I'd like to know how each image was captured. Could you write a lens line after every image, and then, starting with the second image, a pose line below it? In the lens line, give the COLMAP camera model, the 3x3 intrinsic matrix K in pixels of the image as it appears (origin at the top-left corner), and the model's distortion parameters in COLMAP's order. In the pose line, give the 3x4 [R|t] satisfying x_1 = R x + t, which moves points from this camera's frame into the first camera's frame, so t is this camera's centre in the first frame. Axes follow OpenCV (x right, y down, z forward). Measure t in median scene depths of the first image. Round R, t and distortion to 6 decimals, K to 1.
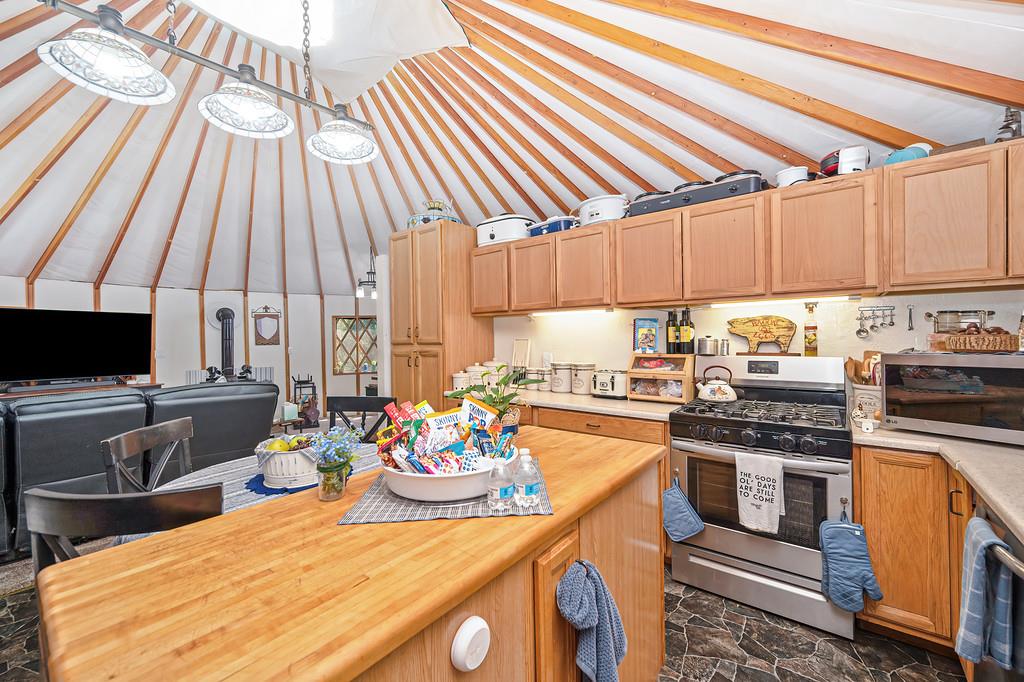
lens RADIAL K [[404.7, 0, 516.3], [0, 404.7, 343.4], [0, 0, 1]] dist [-0.007774, -0.000009]
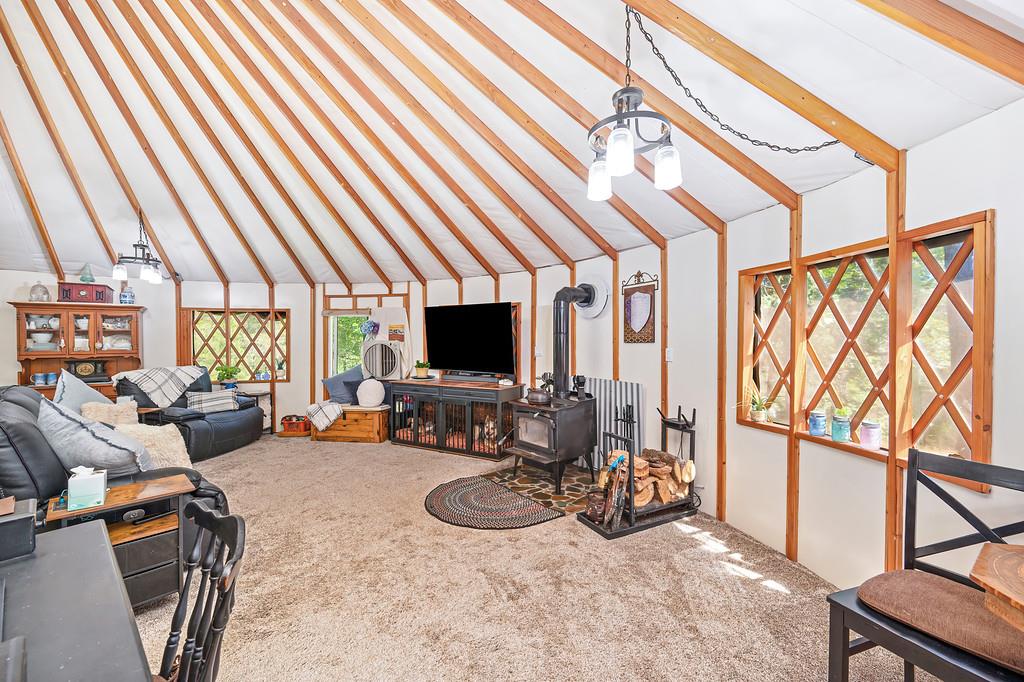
lens RADIAL K [[404.7, 0, 511.9], [0, 404.7, 342.5], [0, 0, 1]] dist [-0.007774, -0.000009]
pose [[-0.050137, 0.015946, -0.998615, -0.063592], [-0.007551, 0.999838, 0.016344, -0.003835], [0.998714, 0.008360, -0.050009, 0.857423]]
